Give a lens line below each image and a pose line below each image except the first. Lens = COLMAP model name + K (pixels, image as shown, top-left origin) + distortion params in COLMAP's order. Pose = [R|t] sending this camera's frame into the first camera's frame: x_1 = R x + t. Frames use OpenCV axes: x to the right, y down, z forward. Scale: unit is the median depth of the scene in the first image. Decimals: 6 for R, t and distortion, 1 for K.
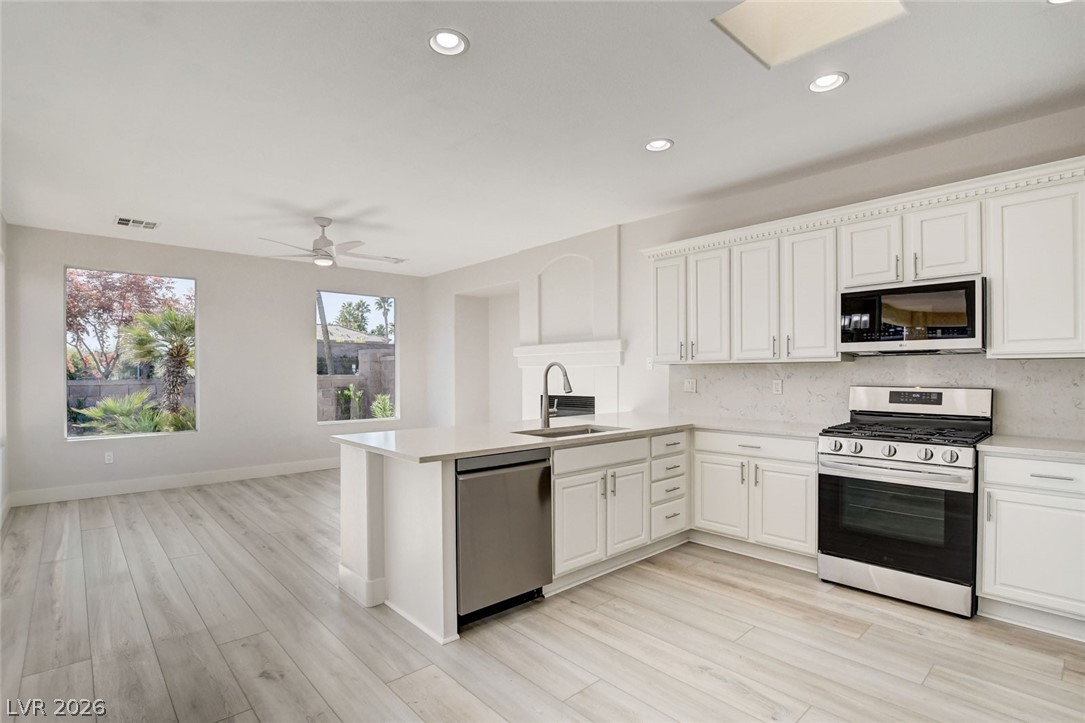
lens RADIAL K [[528.0, 0, 543.8], [0, 528.0, 375.9], [0, 0, 1]] dist [-0.029726, 0.000167]
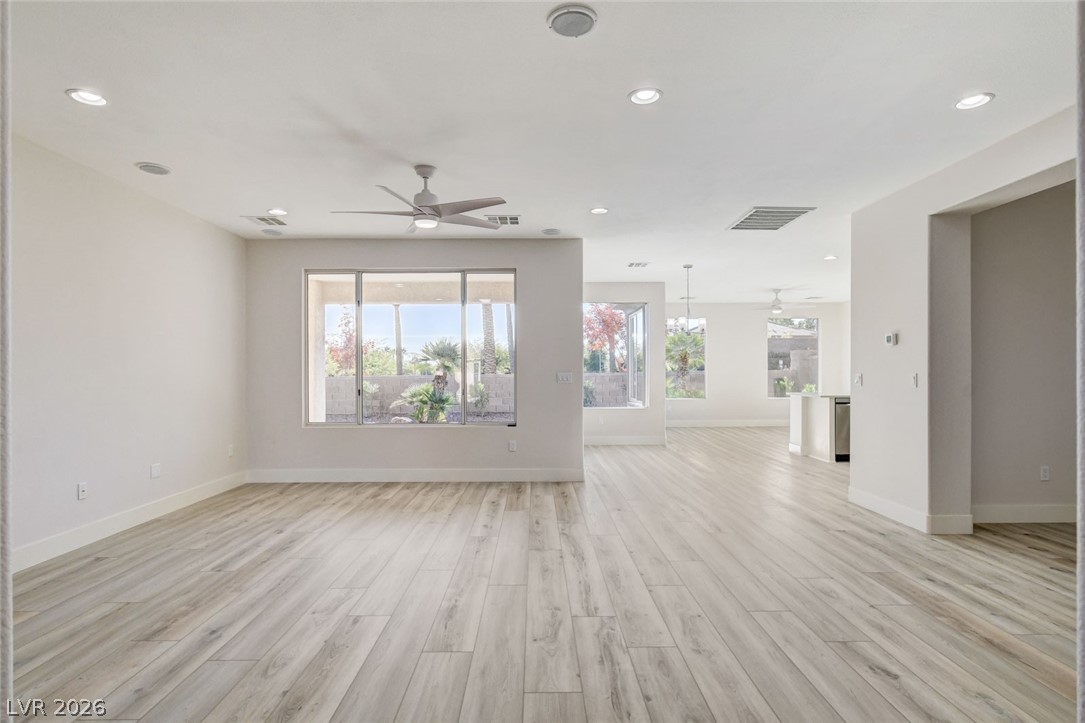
lens RADIAL K [[584.2, 0, 542.6], [0, 584.2, 368.9], [0, 0, 1]] dist [-0.006470, -0.000579]
pose [[0.745615, 0.000801, -0.666377, 0.382081], [-0.004884, 0.999979, -0.004262, 0.012092], [0.666359, 0.006432, 0.745603, -1.213619]]
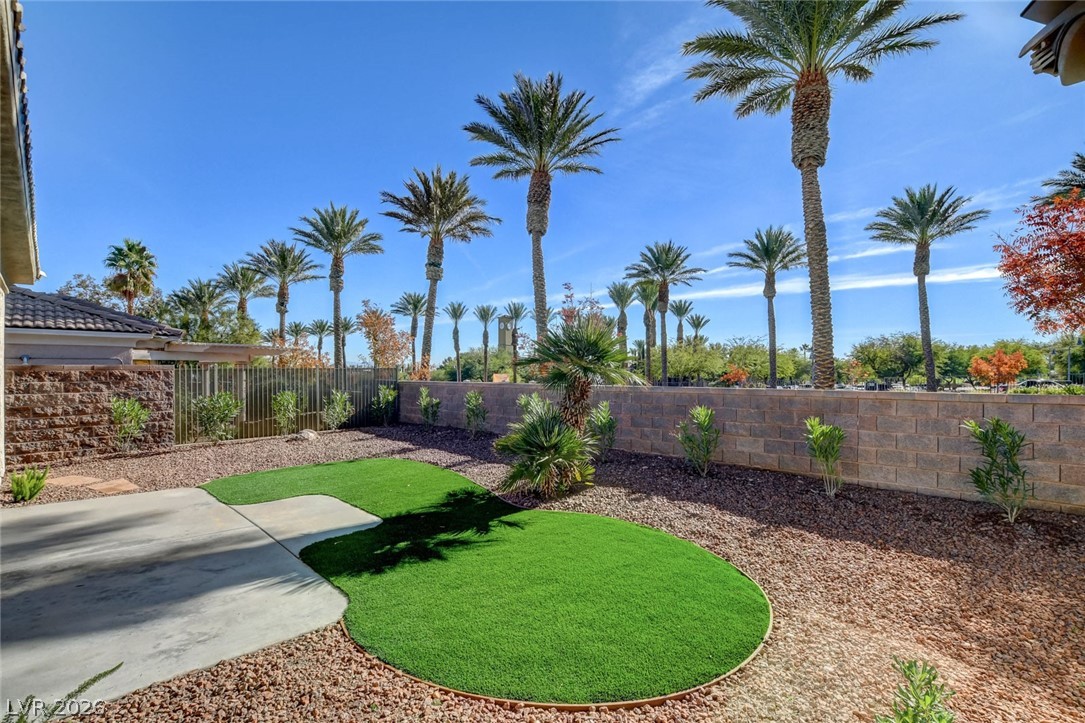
lens RADIAL K [[491.3, 0, 543.3], [0, 491.3, 369.5], [0, 0, 1]] dist [-0.026486, 0.000021]
pose [[0.065667, 0.011059, -0.997780, -0.800075], [-0.009820, 0.999897, 0.010436, -0.035103], [0.997793, 0.009113, 0.065769, 0.539736]]
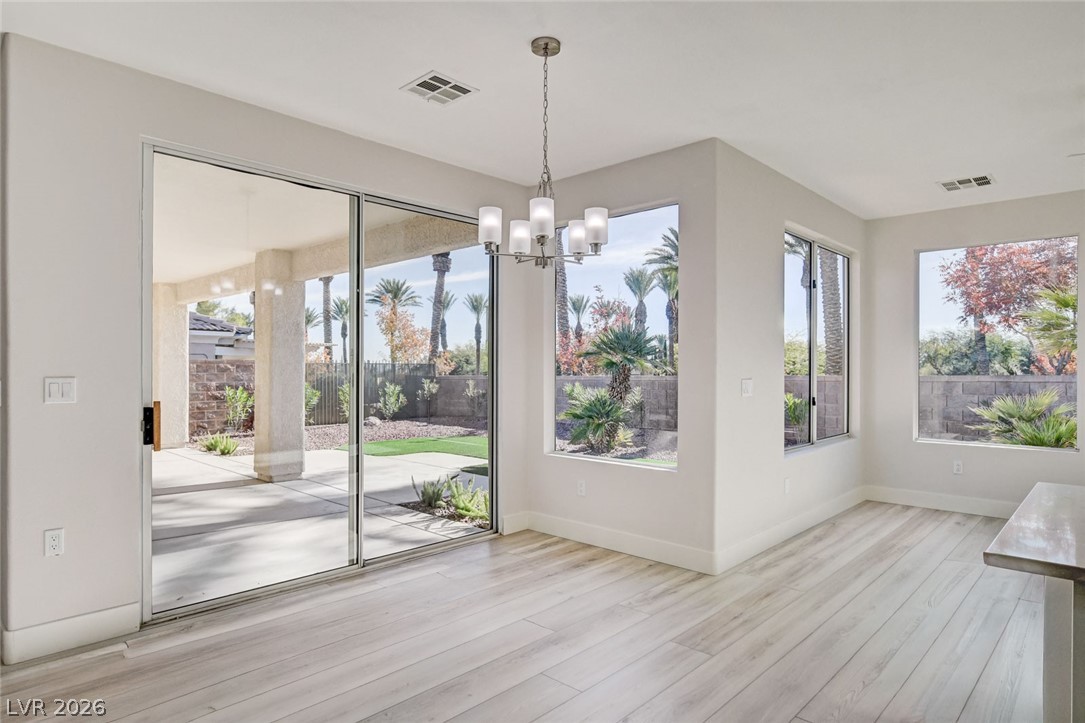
lens RADIAL K [[625.3, 0, 543.3], [0, 625.3, 368.4], [0, 0, 1]] dist [-0.012901, 0.000648]
pose [[0.074440, 0.005855, -0.997208, 0.137458], [-0.008423, 0.999951, 0.005243, -0.003576], [0.997190, 0.008009, 0.074486, 0.270601]]
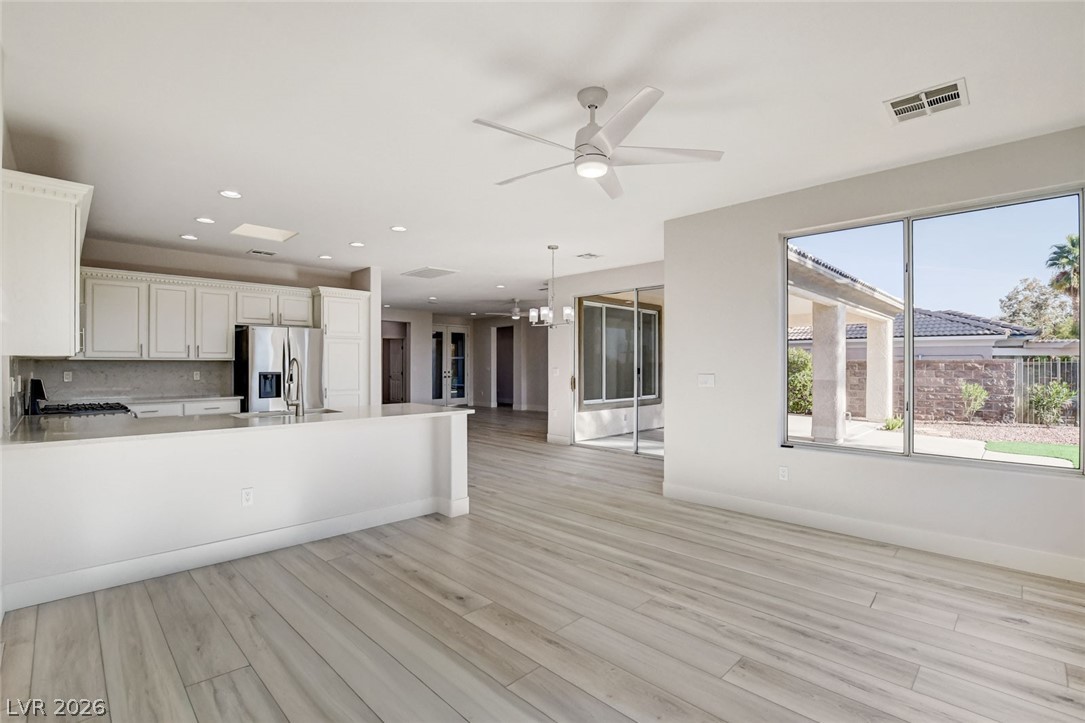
lens RADIAL K [[496.6, 0, 539.0], [0, 496.6, 363.3], [0, 0, 1]] dist [-0.027388, 0.000254]
pose [[-0.999210, 0.002603, -0.039644, -0.341198], [0.002468, 0.999991, 0.003463, -0.011347], [0.039652, 0.003363, -0.999208, 1.528255]]
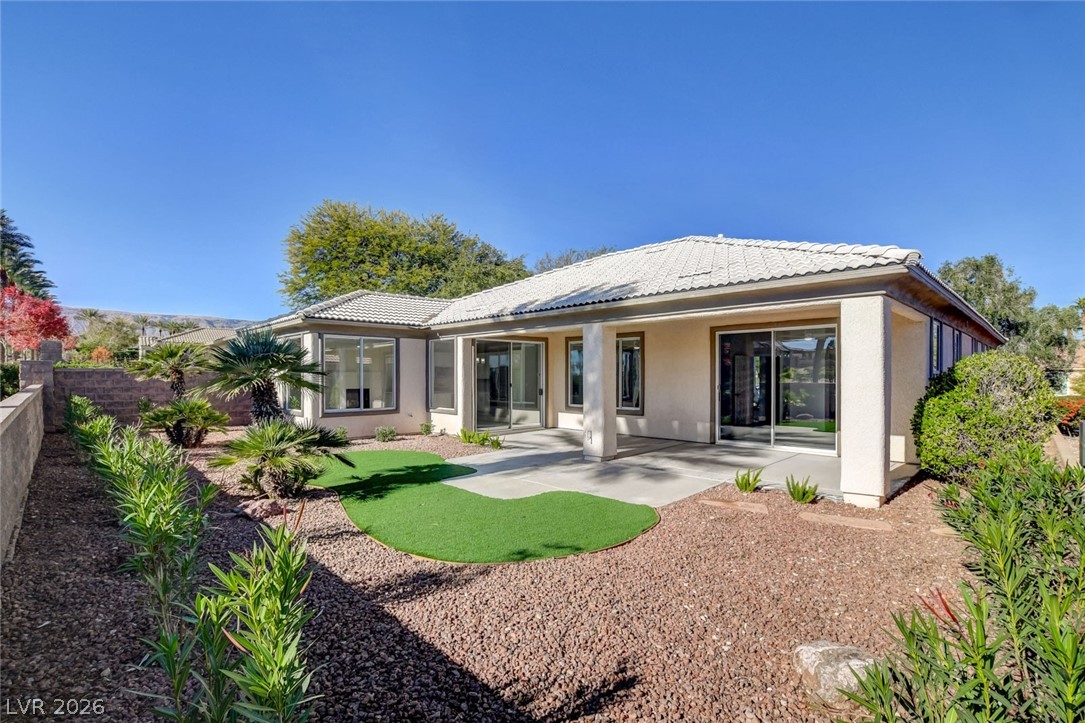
lens RADIAL K [[502.1, 0, 539.5], [0, 502.1, 368.3], [0, 0, 1]] dist [-0.022843, 0.000151]
pose [[-0.028631, 0.019386, 0.999402, -4.005954], [0.005981, 0.999797, -0.019222, -0.010882], [-0.999572, 0.005427, -0.028741, -0.390278]]
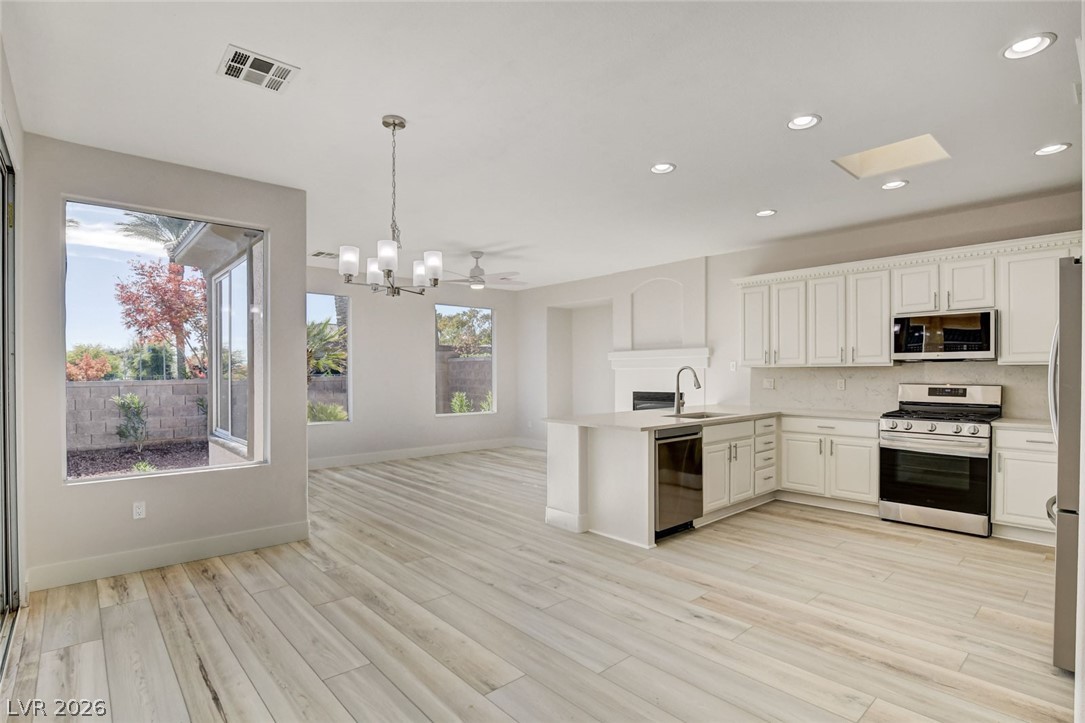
lens RADIAL K [[534.3, 0, 542.6], [0, 534.3, 375.3], [0, 0, 1]] dist [-0.029064, 0.000081]
pose [[0.999934, 0.001783, -0.011360, -0.246562], [-0.001793, 0.999998, -0.000895, -0.000098], [0.011358, 0.000915, 0.999935, -0.293814]]
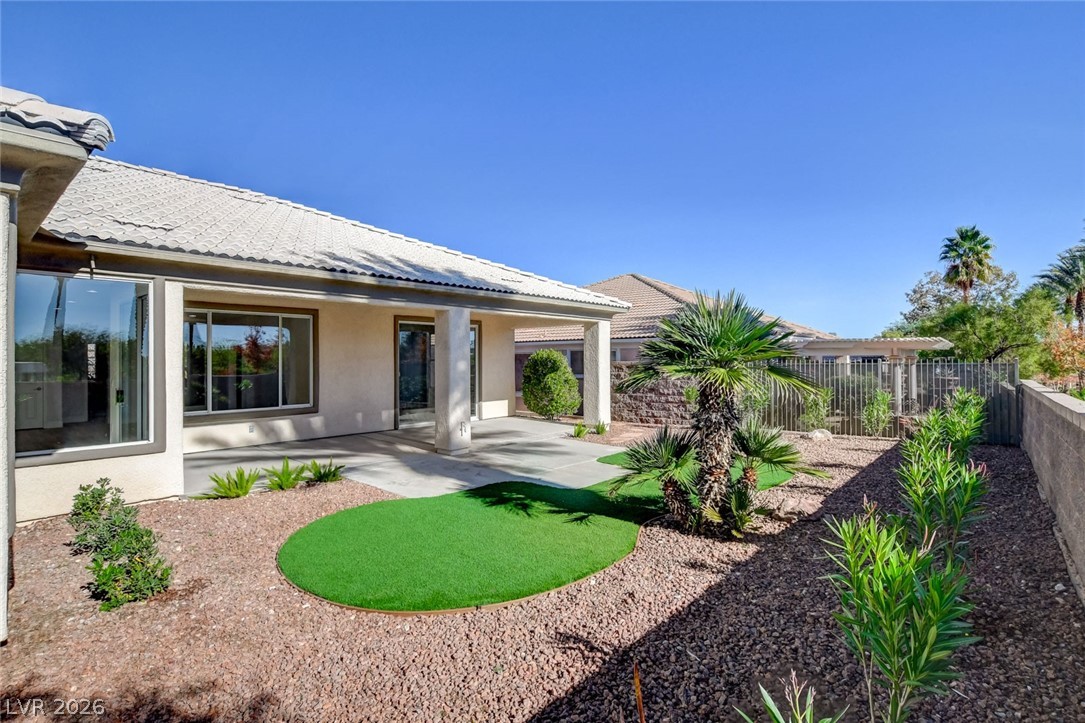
lens RADIAL K [[534.3, 0, 542.6], [0, 534.3, 375.3], [0, 0, 1]] dist [-0.029064, 0.000081]
pose [[-0.994758, 0.013319, -0.101390, -1.709021], [0.009931, 0.999377, 0.033855, -0.044329], [0.101778, 0.032671, -0.994271, 1.745098]]
